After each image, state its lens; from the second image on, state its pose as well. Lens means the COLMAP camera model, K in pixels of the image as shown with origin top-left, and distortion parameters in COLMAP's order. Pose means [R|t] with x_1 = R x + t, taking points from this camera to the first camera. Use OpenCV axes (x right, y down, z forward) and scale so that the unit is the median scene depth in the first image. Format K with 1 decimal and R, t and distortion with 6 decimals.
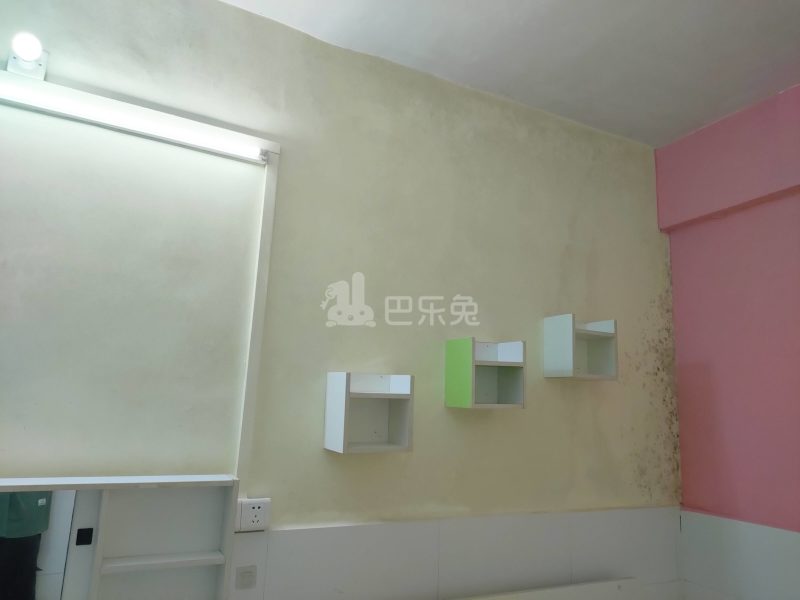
lens RADIAL K [[597.4, 0, 409.8], [0, 597.4, 300.9], [0, 0, 1]] dist [0.009876, -0.000244]
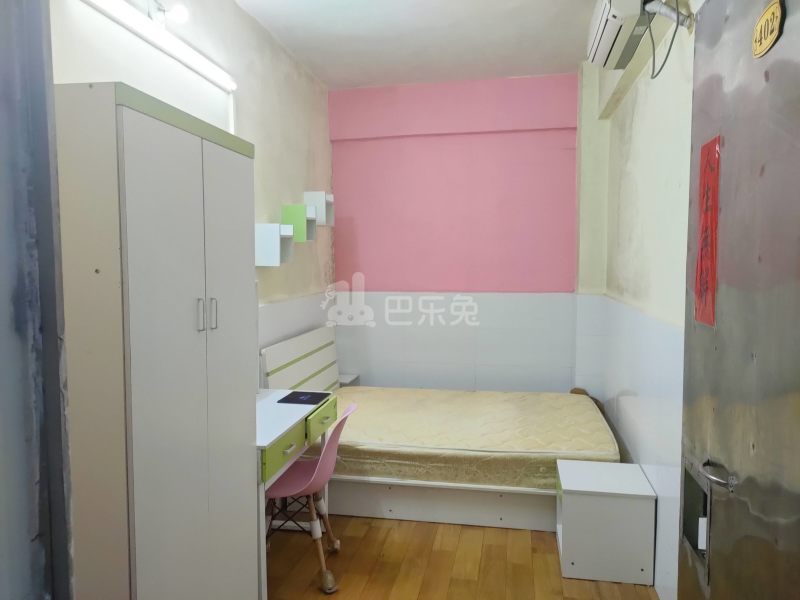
lens RADIAL K [[597.4, 0, 409.8], [0, 597.4, 300.9], [0, 0, 1]] dist [0.009876, -0.000244]
pose [[0.584159, -0.102022, 0.805202, -0.981882], [-0.110849, 0.972744, 0.203669, -0.048119], [-0.804034, -0.208231, 0.556928, -0.286702]]
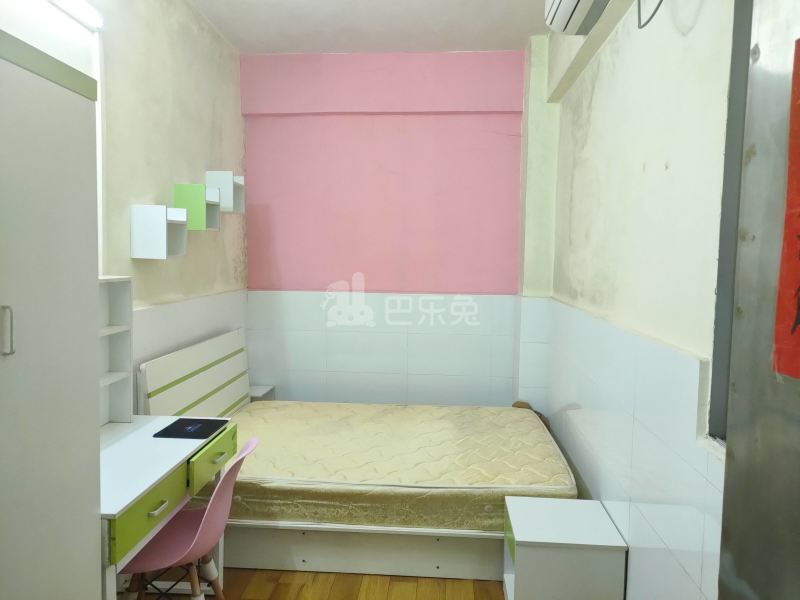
lens RADIAL K [[597.4, 0, 409.8], [0, 597.4, 300.9], [0, 0, 1]] dist [0.009876, -0.000244]
pose [[0.487397, -0.100331, 0.867397, -0.793285], [-0.144618, 0.970382, 0.193505, -0.016752], [-0.861121, -0.219755, 0.458451, -0.173217]]
